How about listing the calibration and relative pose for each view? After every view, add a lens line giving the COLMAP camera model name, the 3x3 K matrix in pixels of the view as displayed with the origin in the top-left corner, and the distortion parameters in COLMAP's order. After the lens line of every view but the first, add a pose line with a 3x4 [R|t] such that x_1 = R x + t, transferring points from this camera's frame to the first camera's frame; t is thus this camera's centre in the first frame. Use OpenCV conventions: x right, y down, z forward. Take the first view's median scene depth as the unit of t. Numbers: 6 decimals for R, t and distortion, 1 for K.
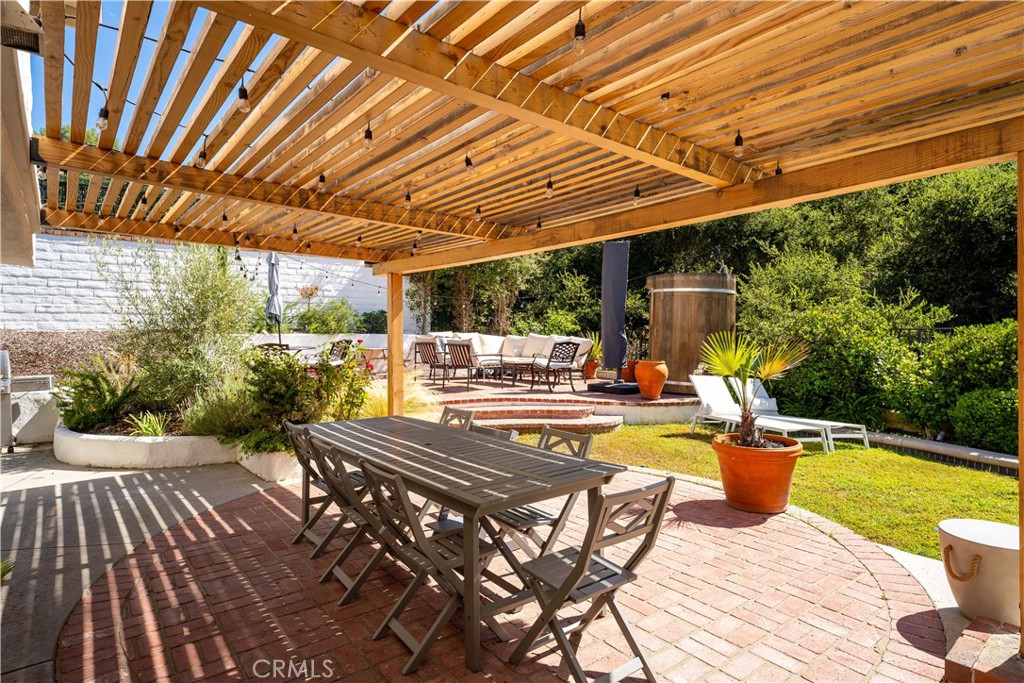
lens RADIAL K [[562.1, 0, 512.0], [0, 562.1, 343.1], [0, 0, 1]] dist [0.001372, -0.000355]
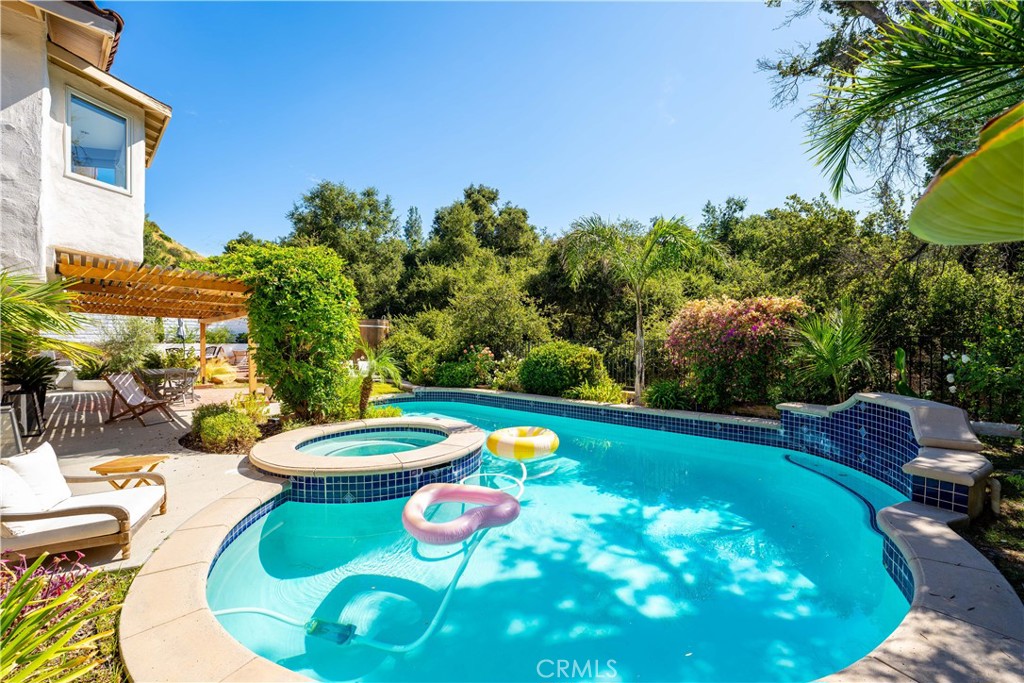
lens RADIAL K [[417.2, 0, 512.3], [0, 417.2, 344.4], [0, 0, 1]] dist [-0.022425, 0.000018]
pose [[0.991085, -0.000141, 0.133233, 1.002819], [0.001656, 0.999935, -0.011263, 0.009043], [-0.133223, 0.011383, 0.991021, -1.200187]]
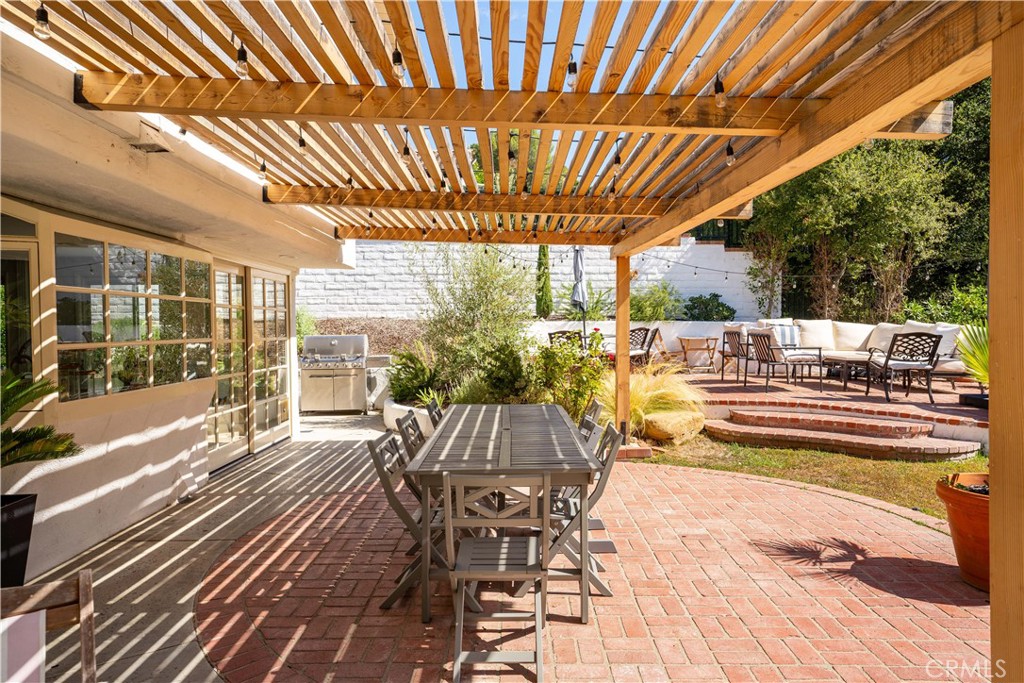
lens RADIAL K [[667.2, 0, 513.3], [0, 667.2, 336.8], [0, 0, 1]] dist [0.016440, -0.003203]
pose [[0.785755, 0.014564, -0.618366, 0.312620], [-0.009678, 0.999890, 0.011252, -0.002047], [0.618462, -0.002857, 0.785810, 0.020010]]
